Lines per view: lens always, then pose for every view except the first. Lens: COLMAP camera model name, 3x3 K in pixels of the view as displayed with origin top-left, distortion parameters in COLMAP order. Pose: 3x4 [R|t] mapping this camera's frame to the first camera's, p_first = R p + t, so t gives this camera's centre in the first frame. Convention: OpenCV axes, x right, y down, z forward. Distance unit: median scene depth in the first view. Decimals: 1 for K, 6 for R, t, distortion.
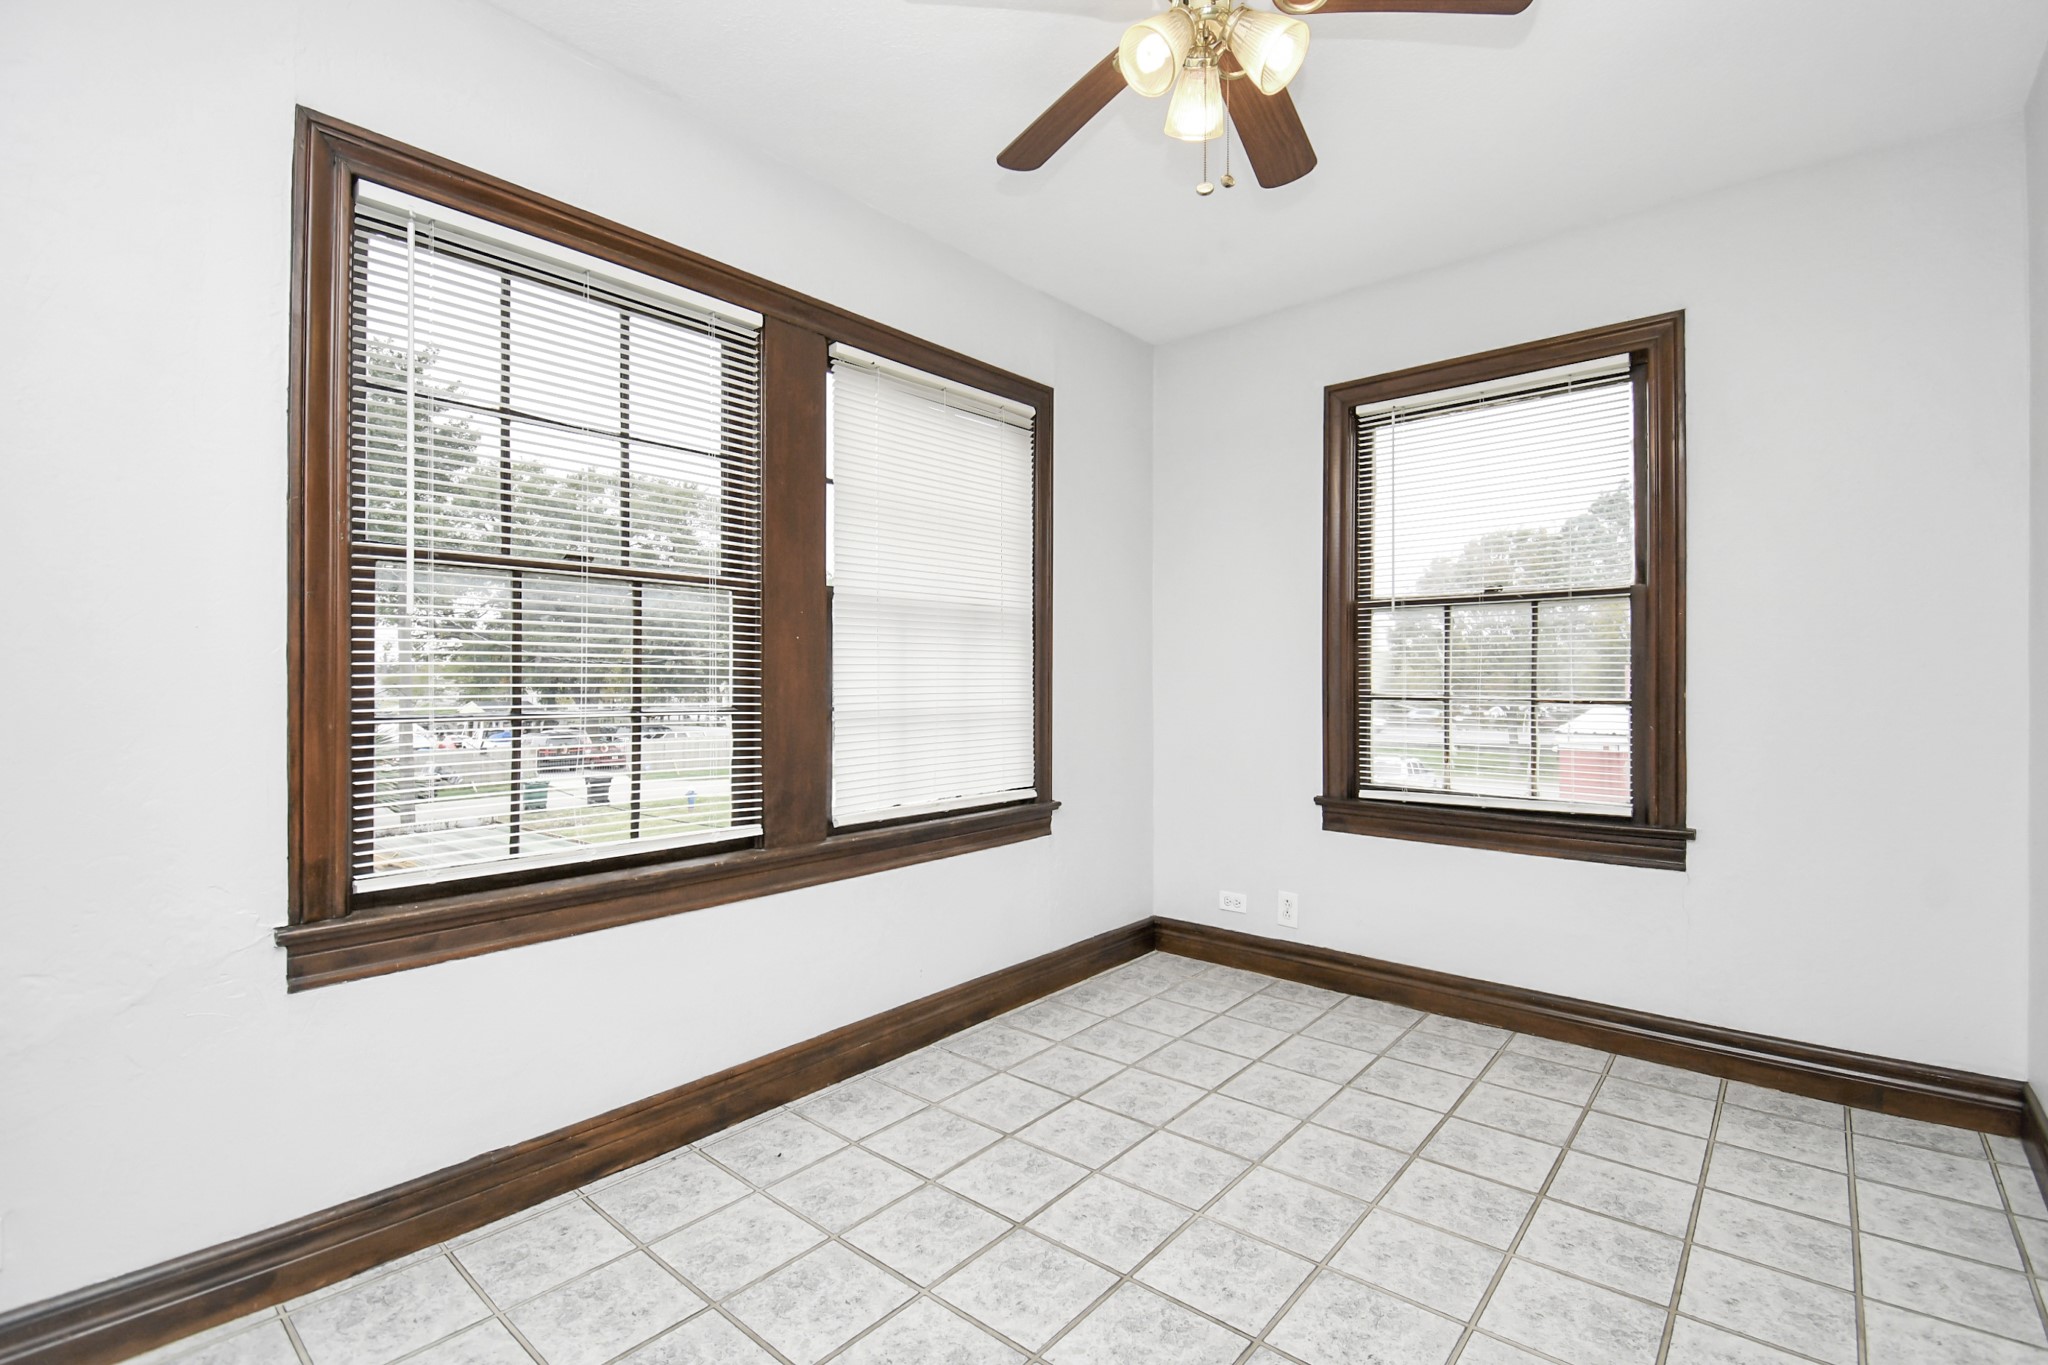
lens RADIAL K [[909.4, 0, 1035.0], [0, 909.4, 684.4], [0, 0, 1]] dist [0.018245, -0.023838]
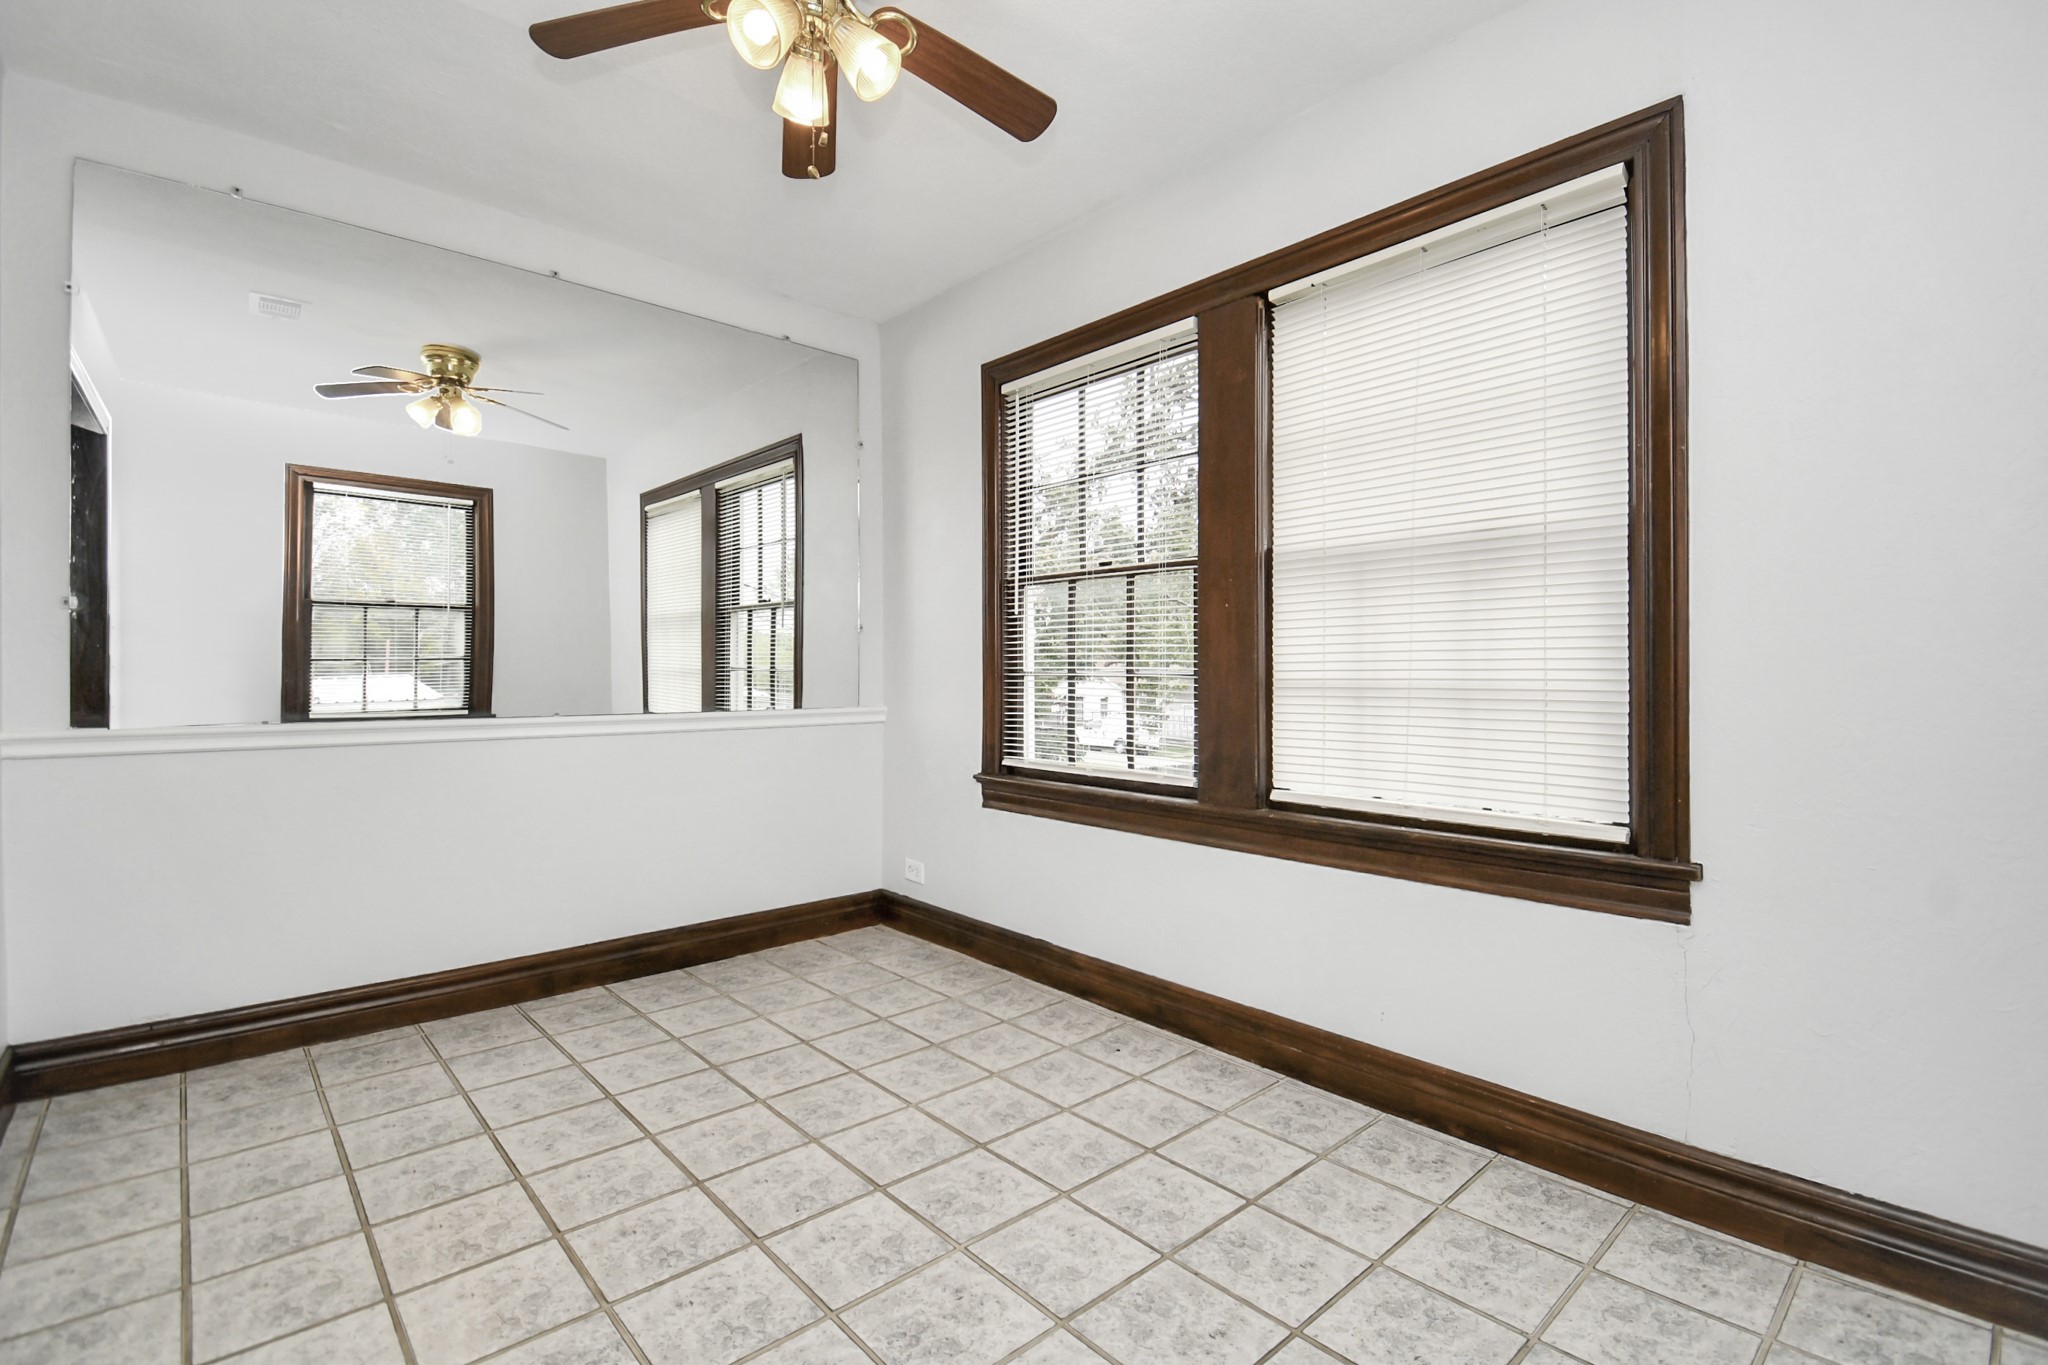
lens RADIAL K [[961.5, 0, 1039.2], [0, 961.5, 675.1], [0, 0, 1]] dist [0.033863, -0.040094]
pose [[-0.140985, 0.006124, -0.989993, 0.849656], [-0.001647, 0.999978, 0.006420, 0.020339], [0.990010, 0.002536, -0.140971, 0.943588]]
